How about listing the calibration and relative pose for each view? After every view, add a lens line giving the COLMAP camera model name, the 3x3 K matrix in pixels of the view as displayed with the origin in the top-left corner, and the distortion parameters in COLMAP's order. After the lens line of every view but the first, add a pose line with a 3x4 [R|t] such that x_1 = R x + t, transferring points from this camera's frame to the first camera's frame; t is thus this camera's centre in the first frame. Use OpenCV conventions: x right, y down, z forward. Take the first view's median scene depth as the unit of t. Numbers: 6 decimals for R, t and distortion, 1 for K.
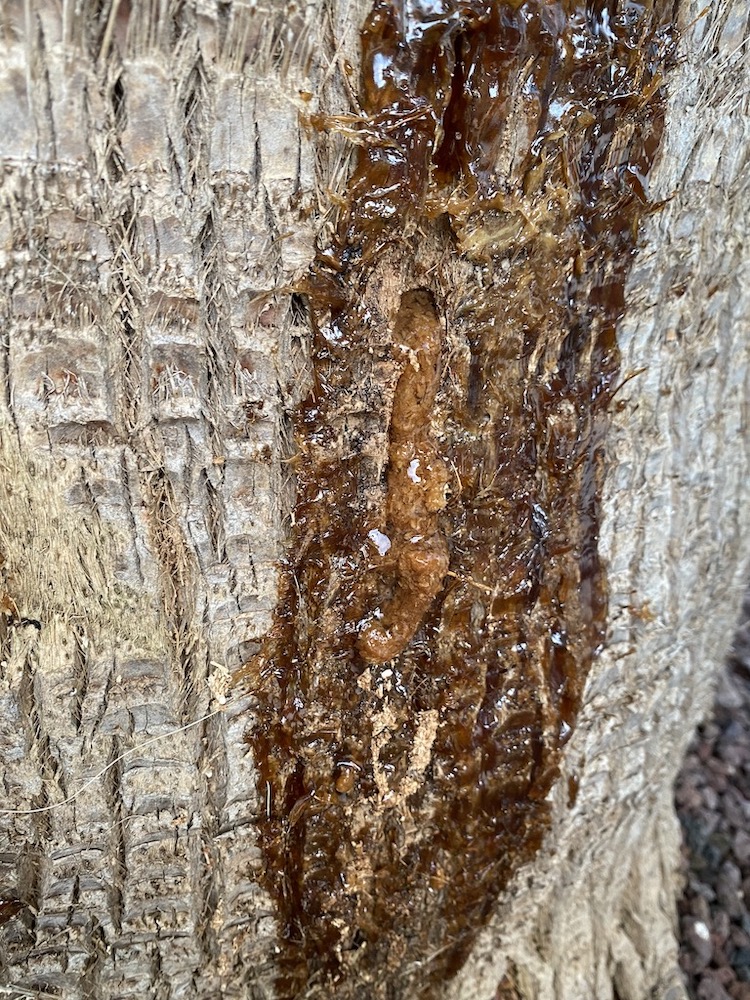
lens RADIAL K [[808.1, 0, 368.8], [0, 808.1, 491.6], [0, 0, 1]] dist [-0.013680, -0.017745]
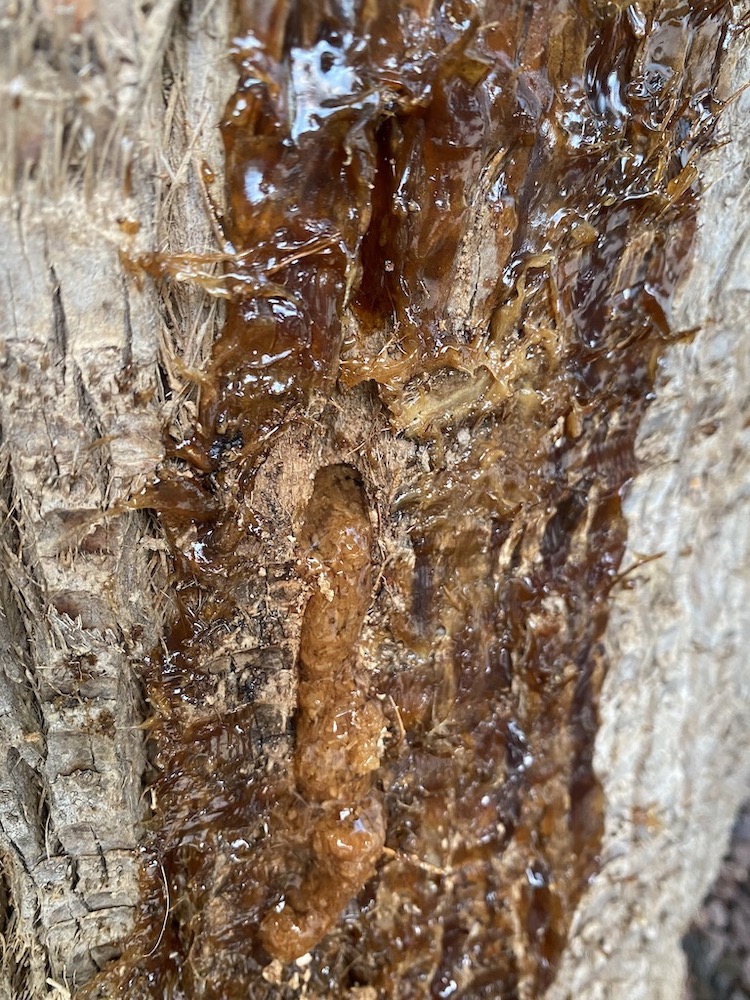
lens RADIAL K [[808.1, 0, 379.2], [0, 808.1, 491.5], [0, 0, 1]] dist [-0.013680, -0.017745]
pose [[0.999896, 0.012699, 0.006789, 0.091774], [-0.012793, 0.999820, 0.013990, -0.242654], [-0.006610, -0.014075, 0.999879, 0.304389]]
